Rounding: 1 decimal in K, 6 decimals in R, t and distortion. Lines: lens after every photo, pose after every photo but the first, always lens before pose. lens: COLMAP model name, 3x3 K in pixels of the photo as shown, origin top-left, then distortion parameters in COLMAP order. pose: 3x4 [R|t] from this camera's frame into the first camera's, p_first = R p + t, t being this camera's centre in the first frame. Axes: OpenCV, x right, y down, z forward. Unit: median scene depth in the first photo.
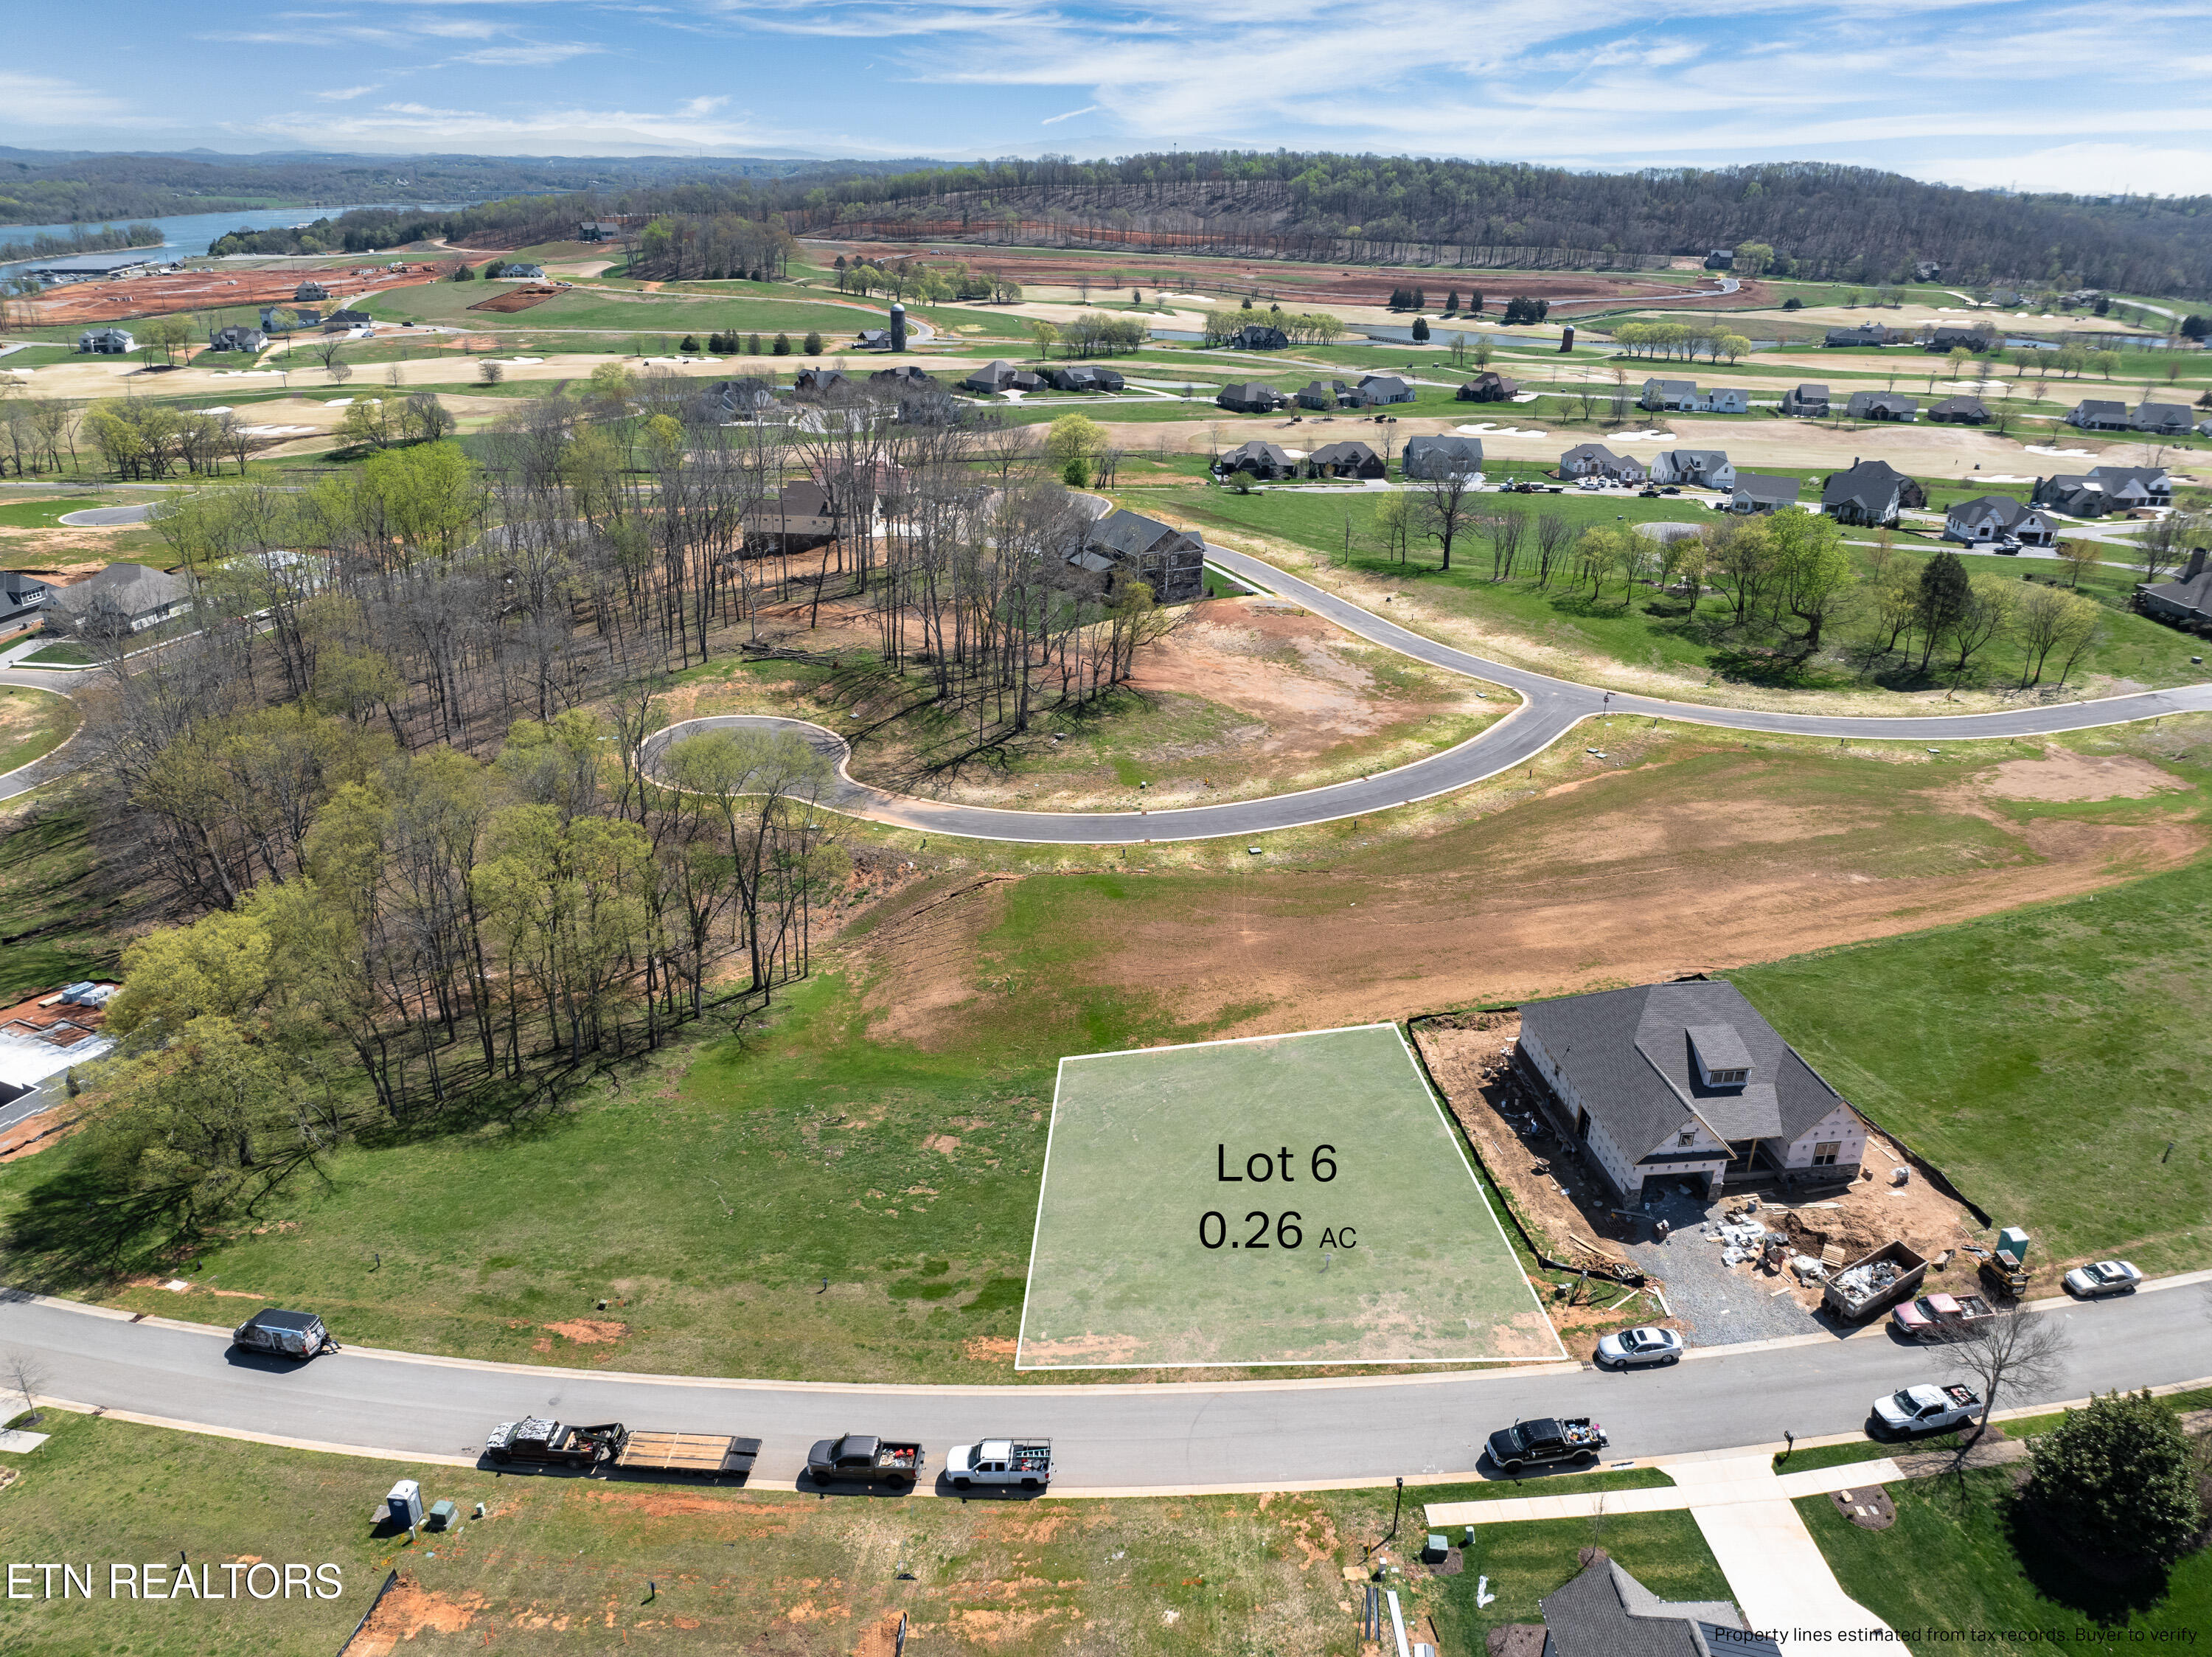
lens RADIAL K [[1563.3, 0, 1106.0], [0, 1563.3, 828.5], [0, 0, 1]] dist [-0.052999, 0.027699]
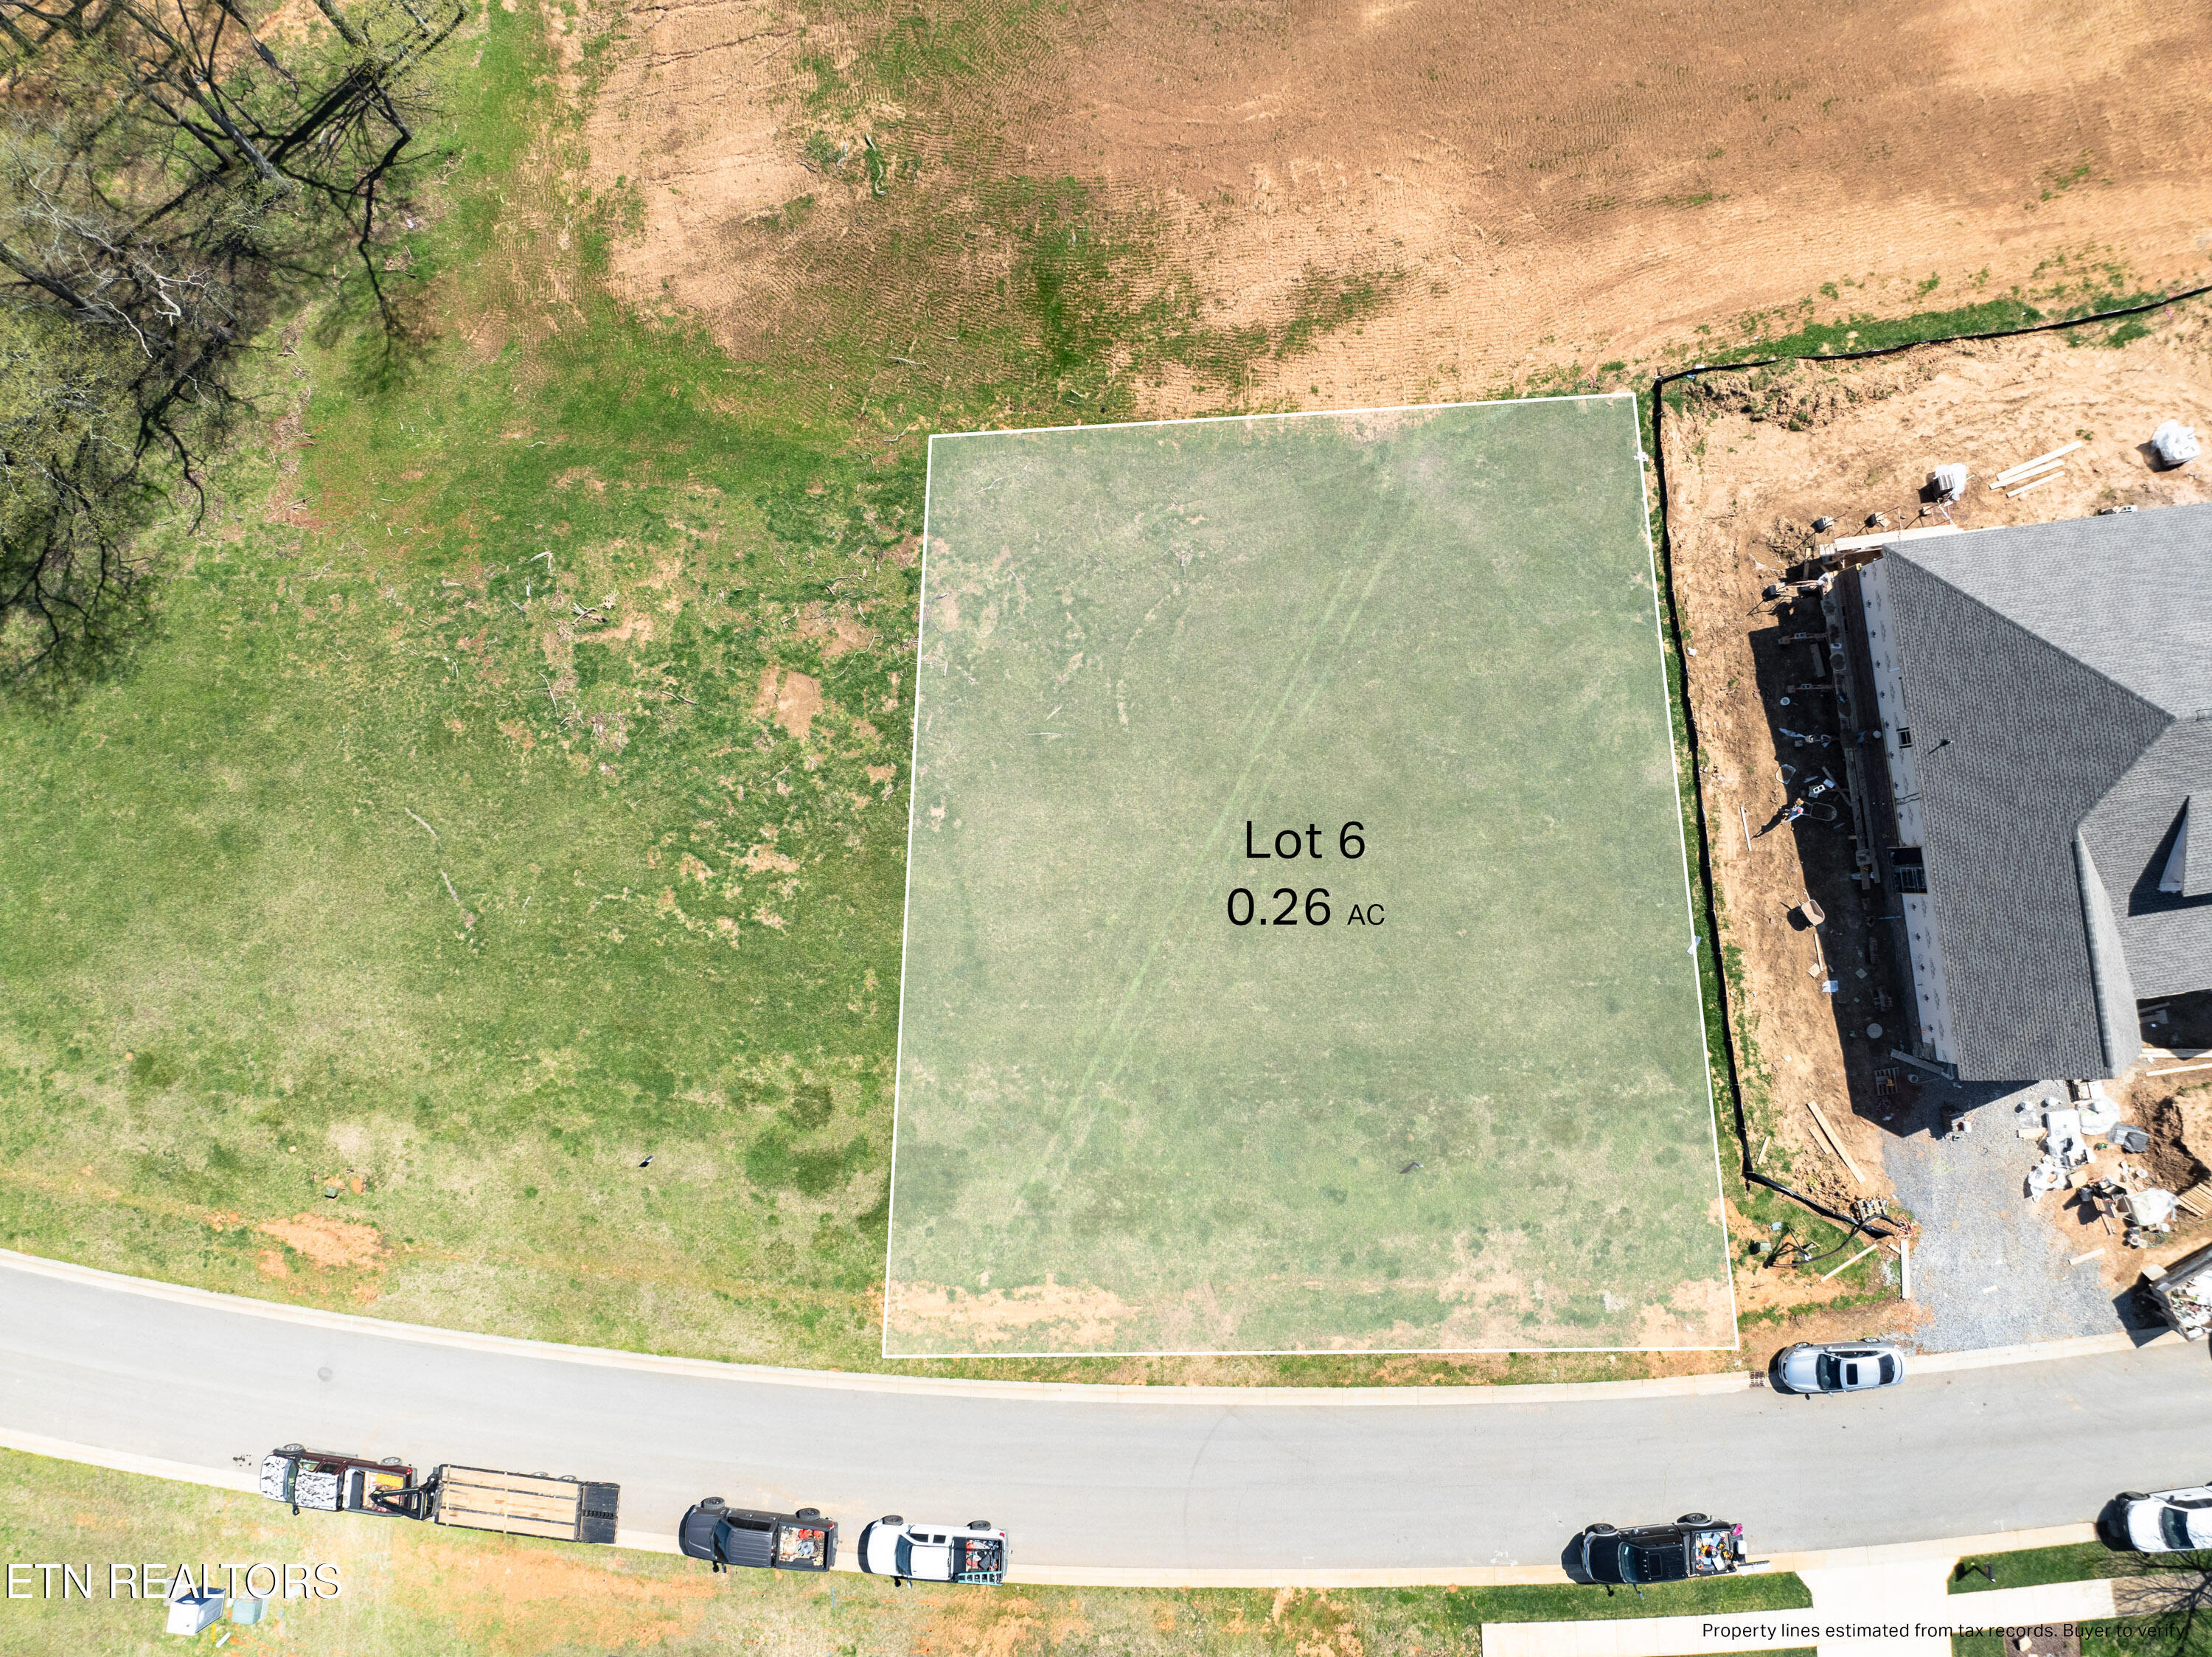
lens RADIAL K [[1563.3, 0, 1106.0], [0, 1563.3, 828.5], [0, 0, 1]] dist [-0.052999, 0.027699]
pose [[0.999938, -0.008635, -0.006968, 0.015834], [0.009918, 0.413992, 0.910226, -0.300602], [-0.004975, -0.910239, 0.414052, 0.706671]]
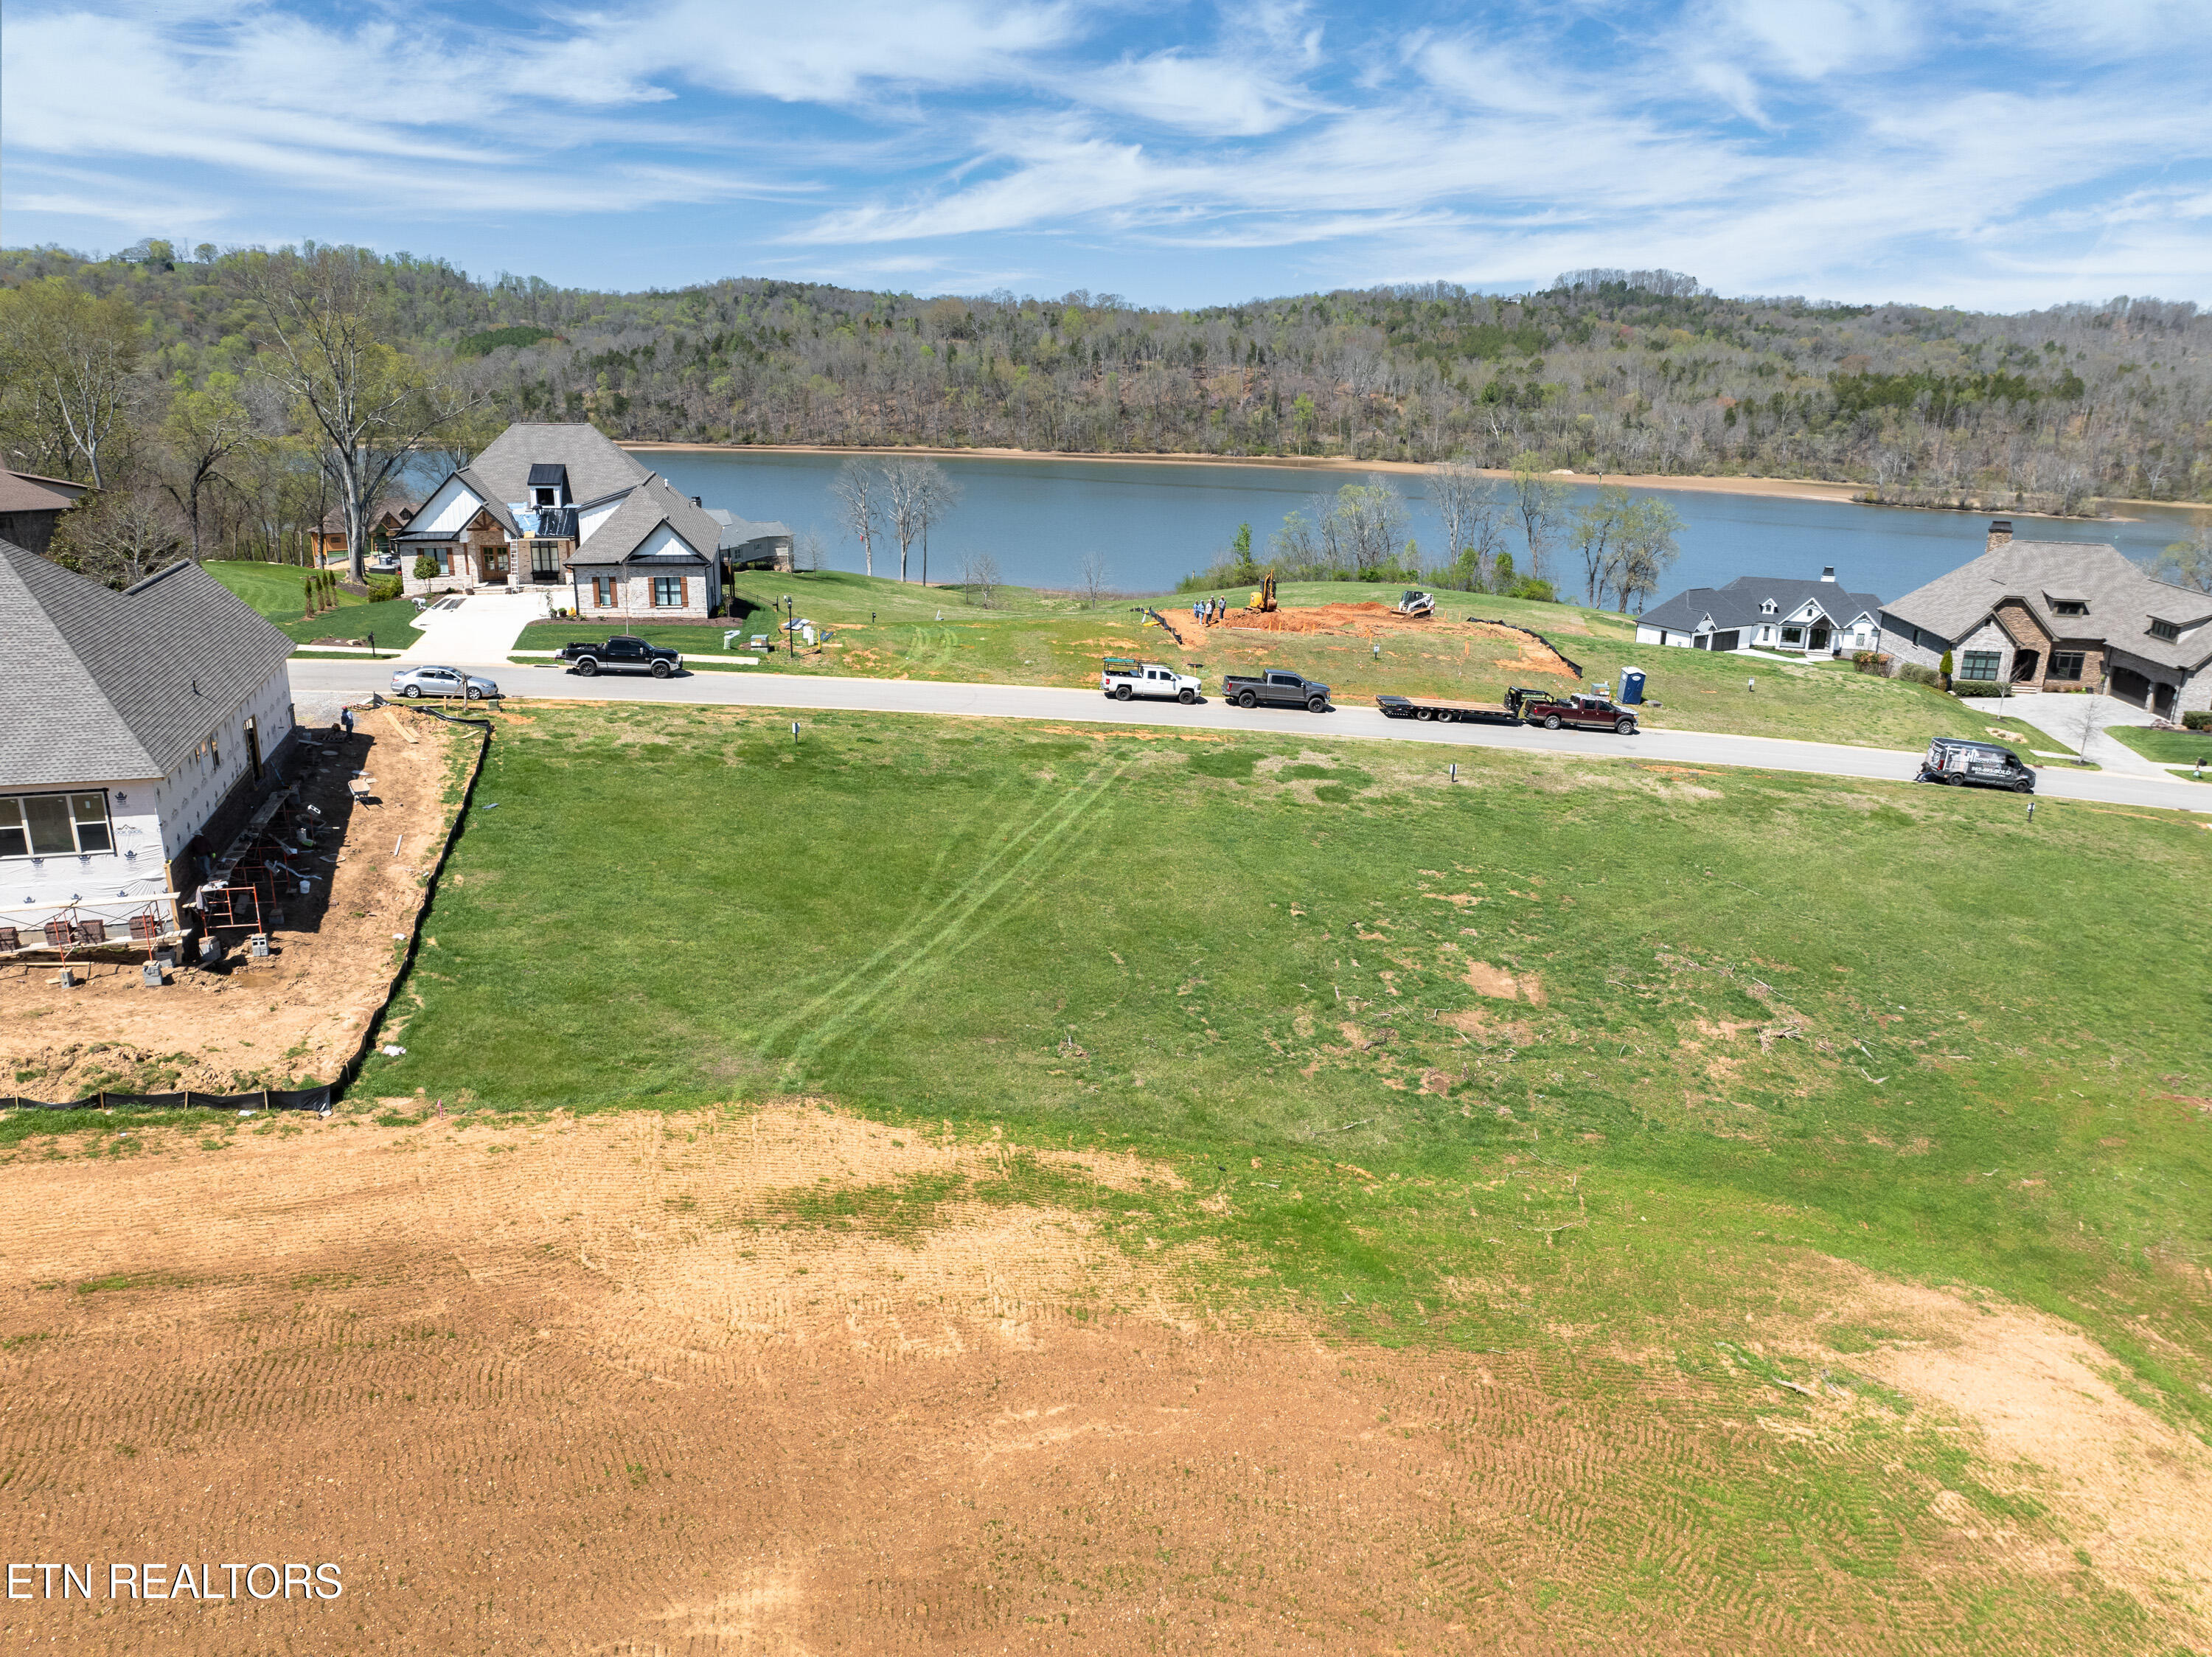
lens RADIAL K [[1563.3, 0, 1106.0], [0, 1563.3, 828.5], [0, 0, 1]] dist [-0.038511, 0.000435]
pose [[-0.985490, 0.006216, -0.169621, 0.101482], [-0.105187, 0.761934, 0.639055, -0.136733], [0.133212, 0.647624, -0.750225, 1.305035]]
